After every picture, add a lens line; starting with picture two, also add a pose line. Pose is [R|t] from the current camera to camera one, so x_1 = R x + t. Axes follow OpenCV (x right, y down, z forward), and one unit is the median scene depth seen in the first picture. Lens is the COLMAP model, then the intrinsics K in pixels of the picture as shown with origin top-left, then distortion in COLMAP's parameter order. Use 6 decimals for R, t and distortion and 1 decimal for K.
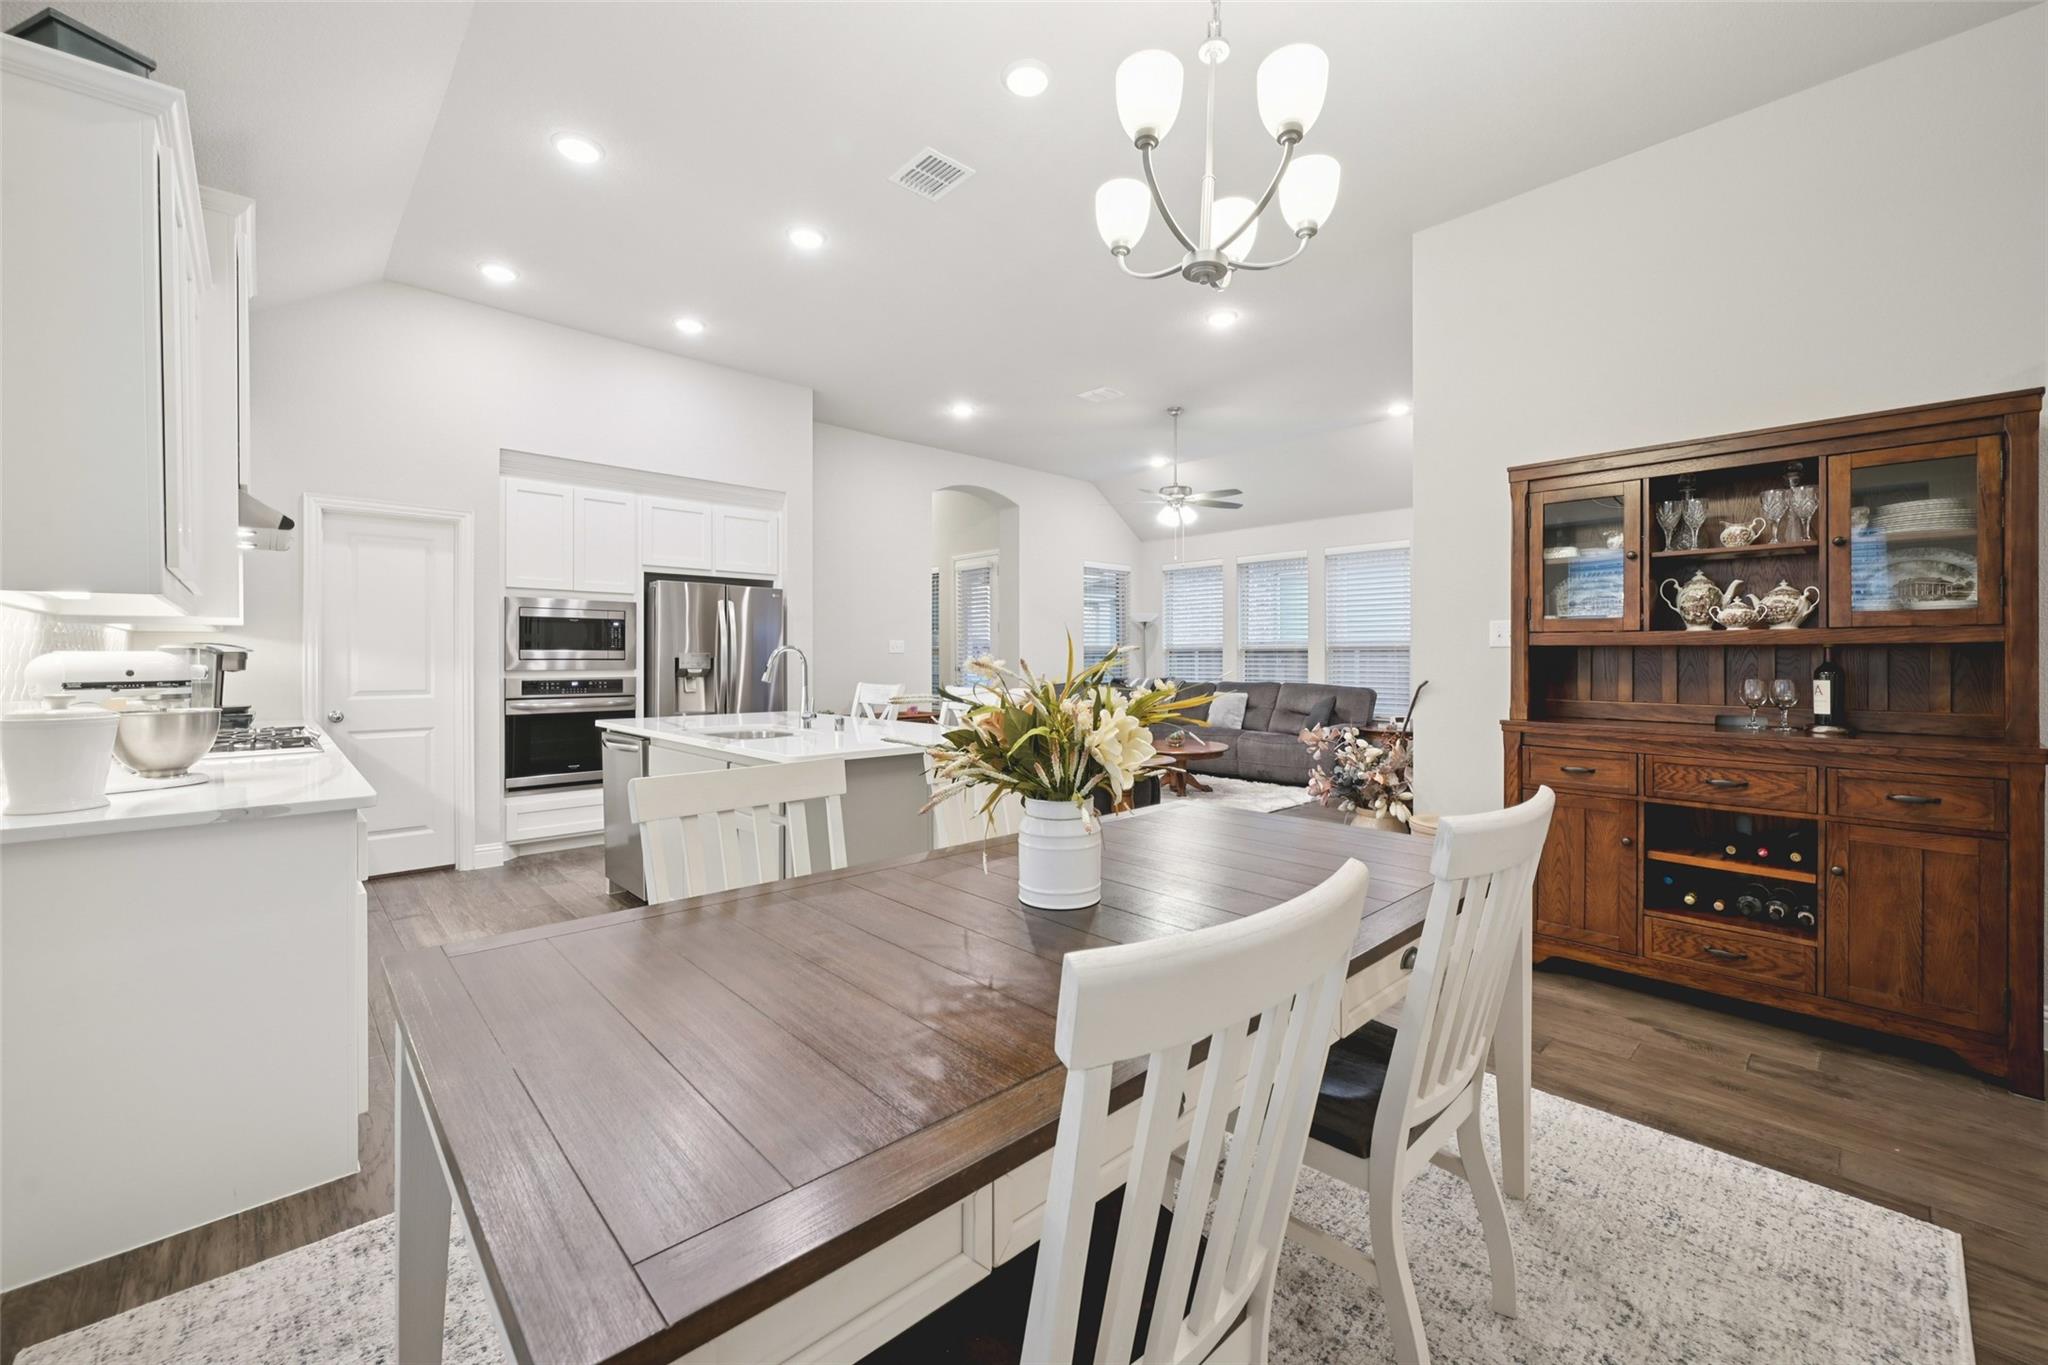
lens RADIAL K [[818.1, 0, 1028.0], [0, 818.1, 661.1], [0, 0, 1]] dist [0.000468, 0.000025]
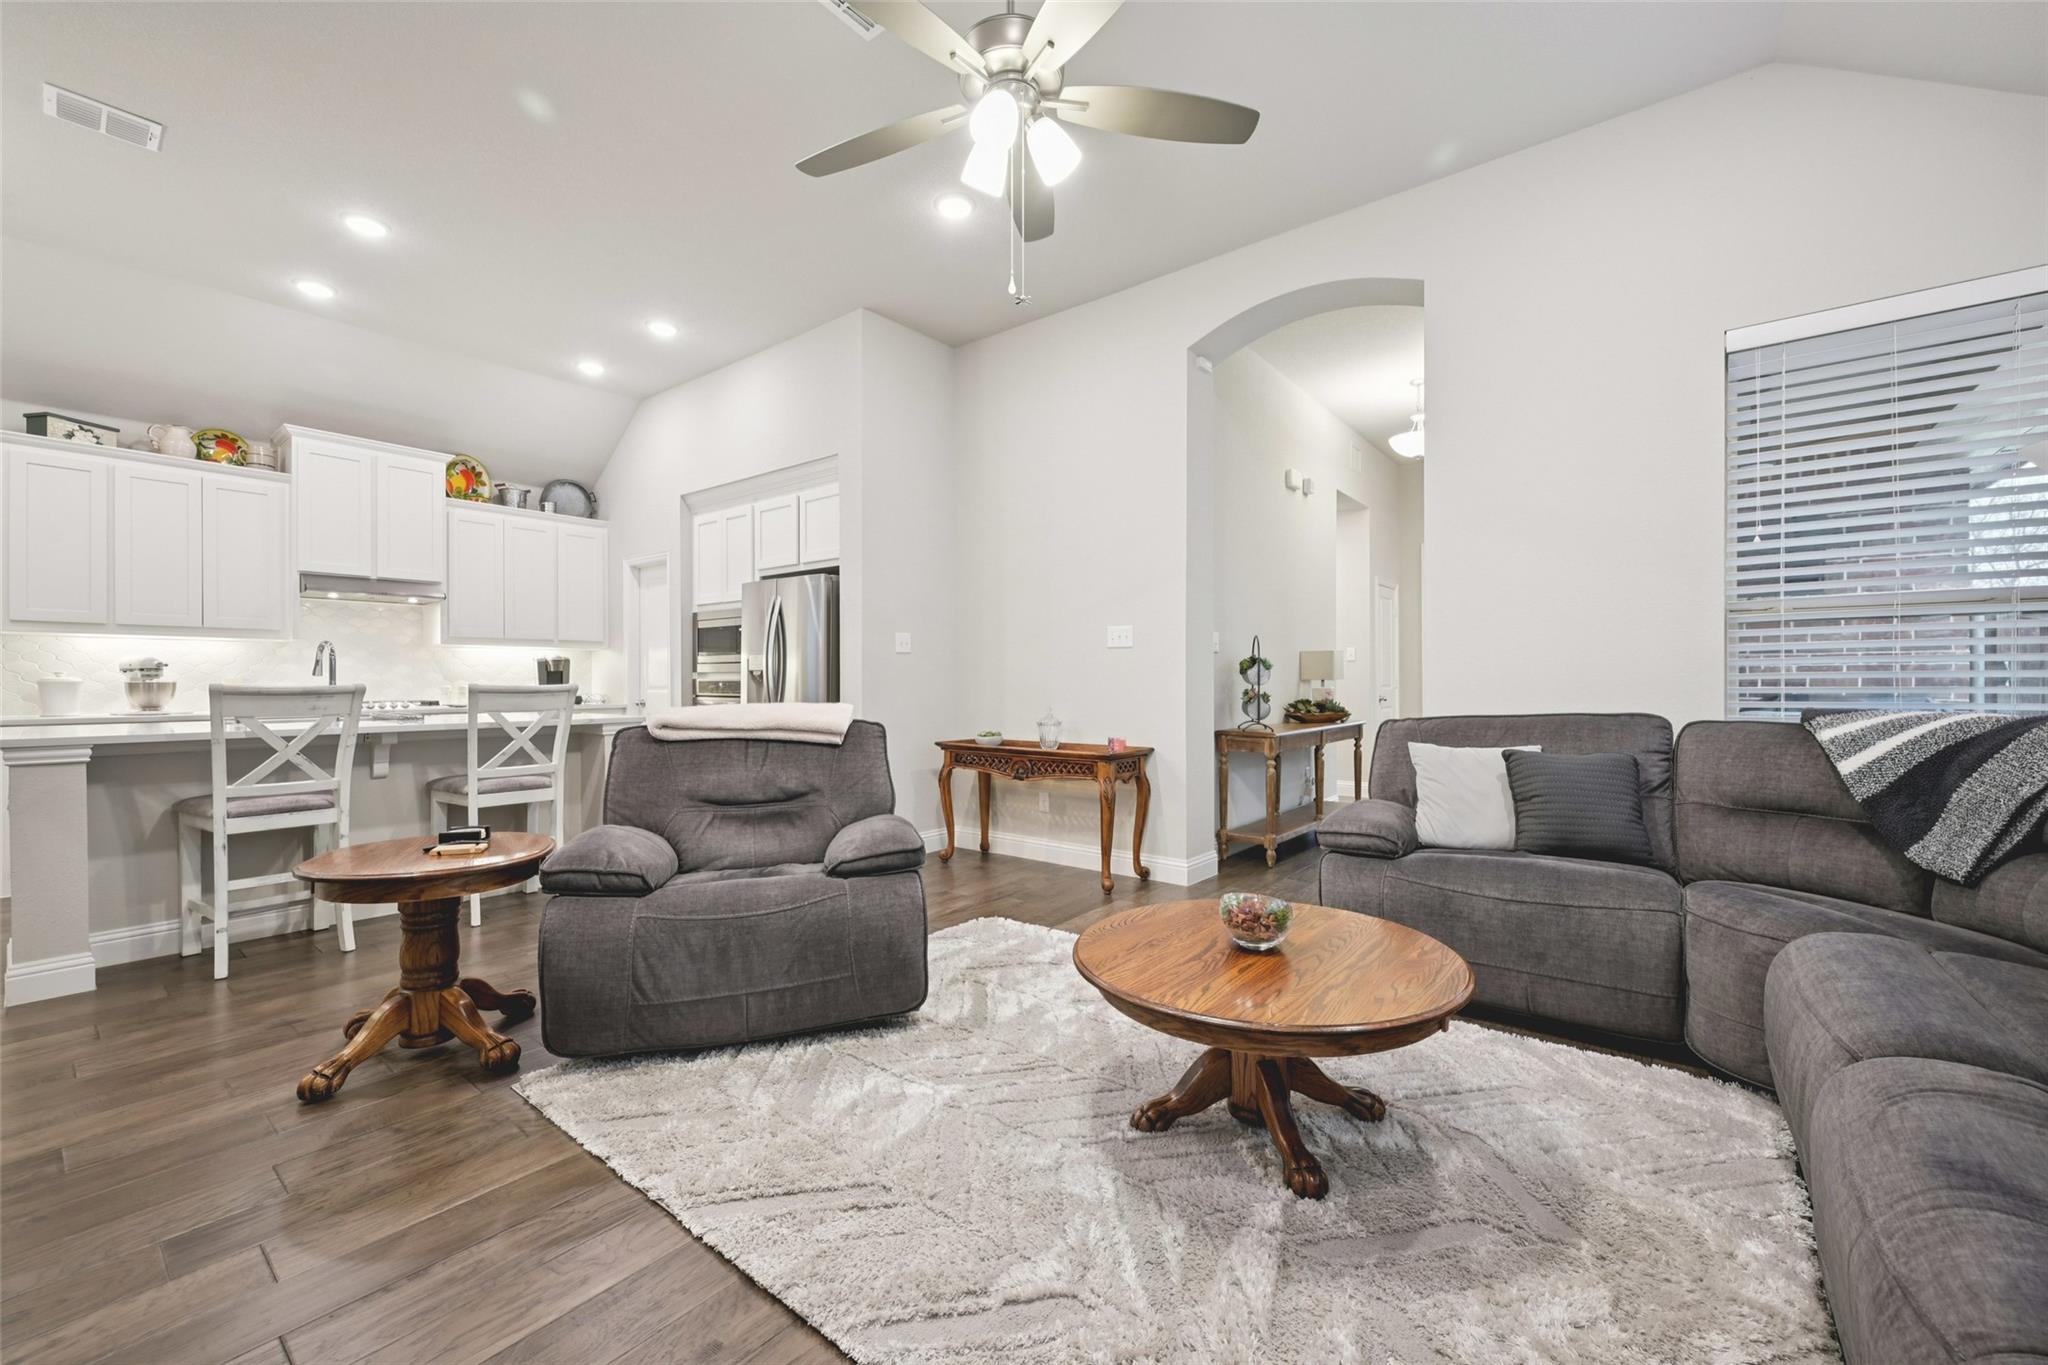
lens RADIAL K [[798.8, 0, 1024.0], [0, 798.8, 682.5], [0, 0, 1]] dist [0.000450, 0.000128]
pose [[0.146309, 0.004349, -0.989229, 0.592976], [0.000547, 0.999990, 0.004478, 0.019996], [0.989239, -0.001196, 0.146305, 1.226331]]
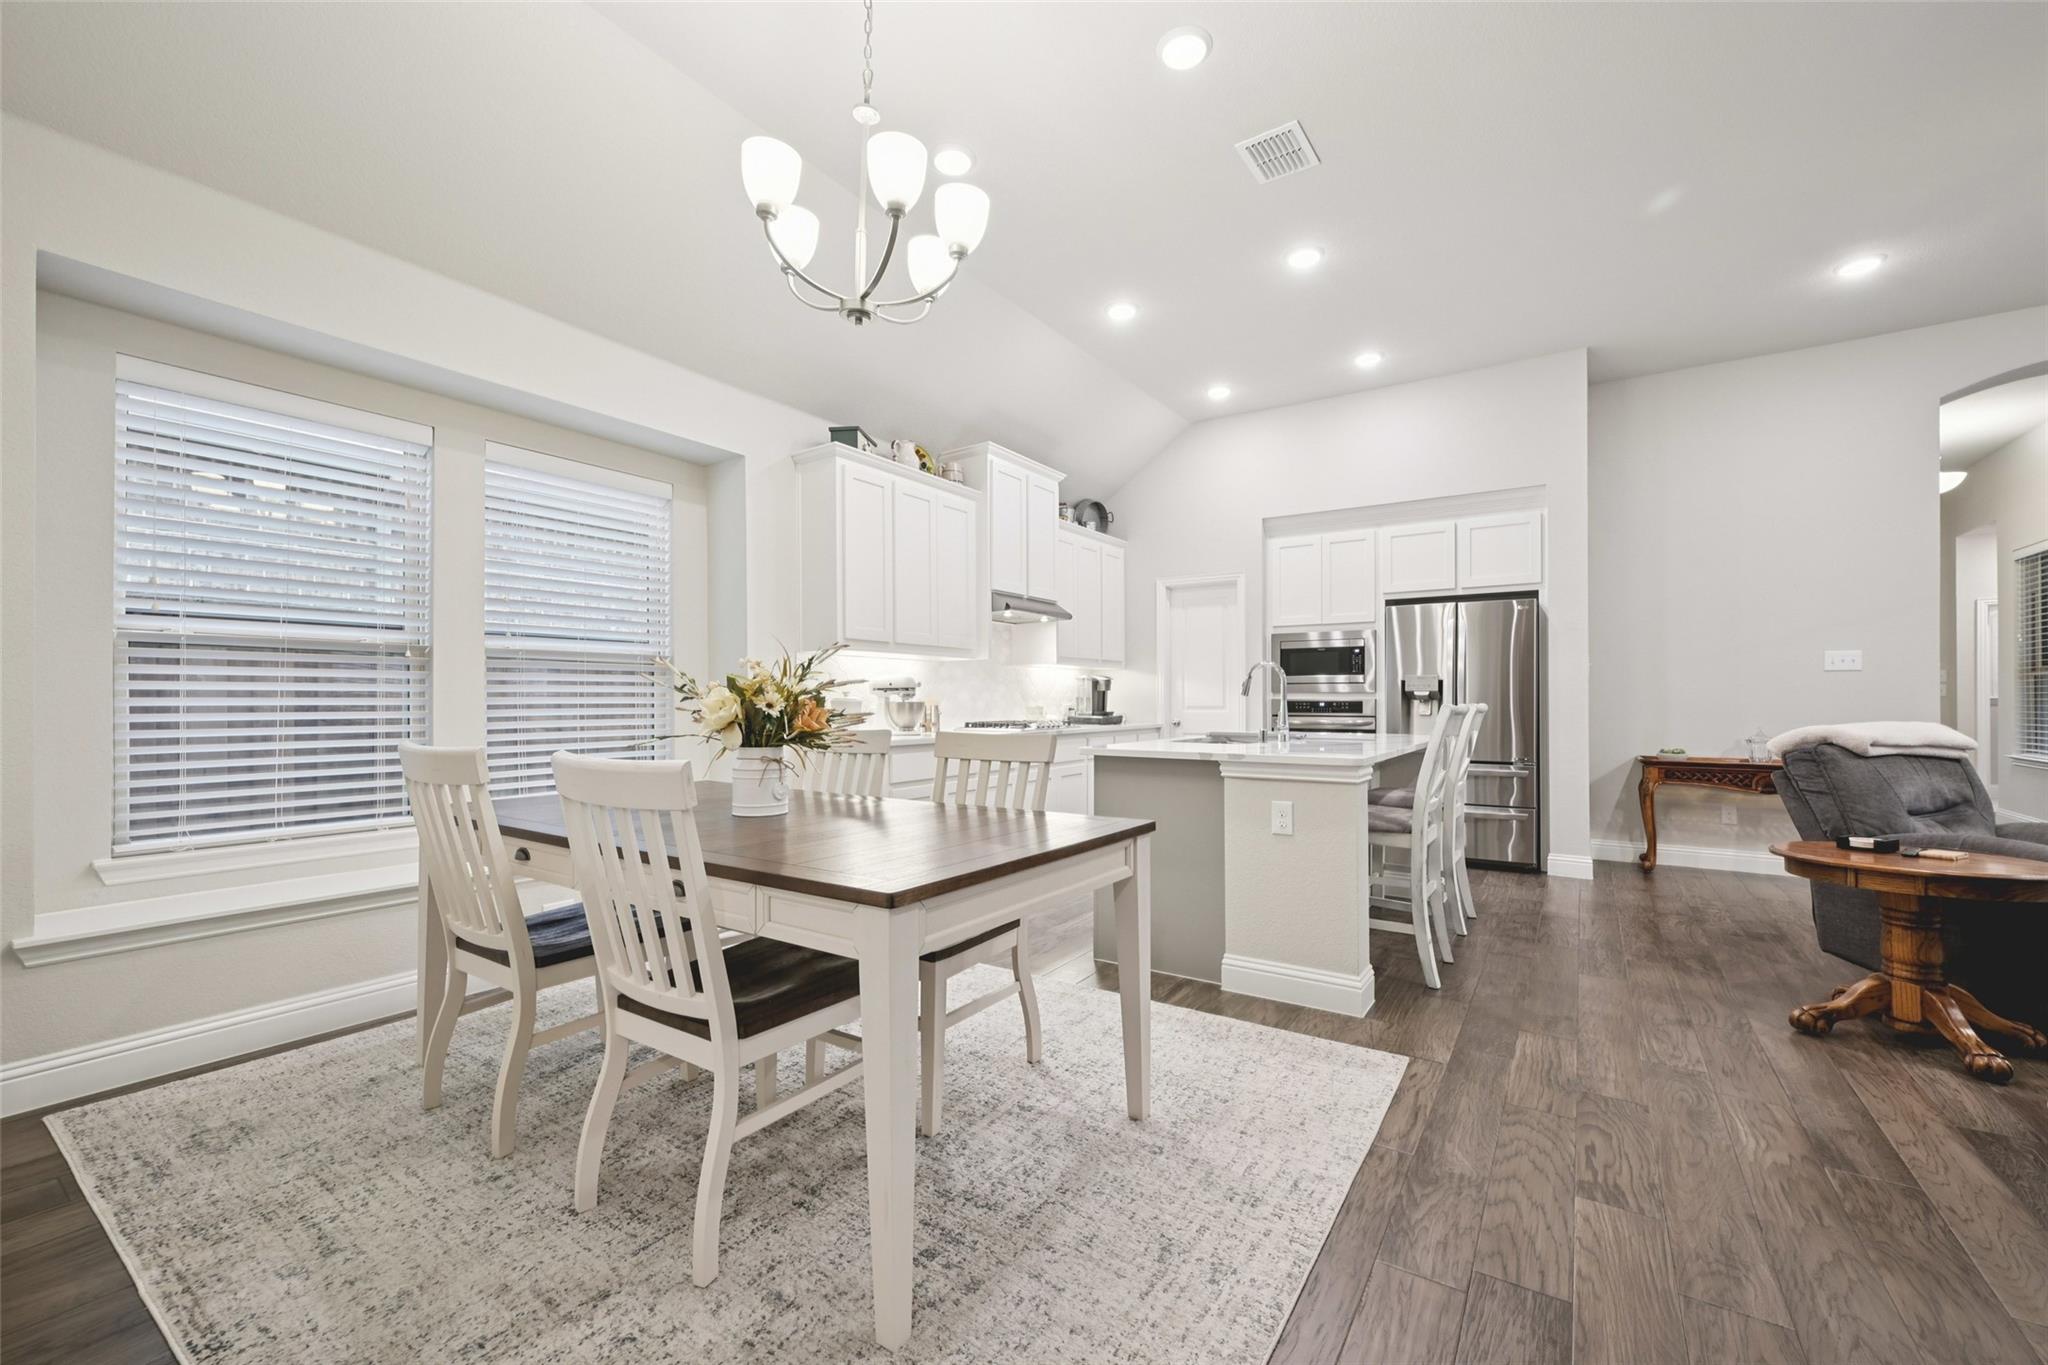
lens RADIAL K [[818.1, 0, 1045.4], [0, 818.1, 694.8], [0, 0, 1]] dist [0.000066, 0.000003]
pose [[0.229907, -0.003244, -0.973207, 0.474236], [-0.000438, 0.999994, -0.003437, 0.018024], [0.973213, 0.001216, 0.229904, 0.343987]]
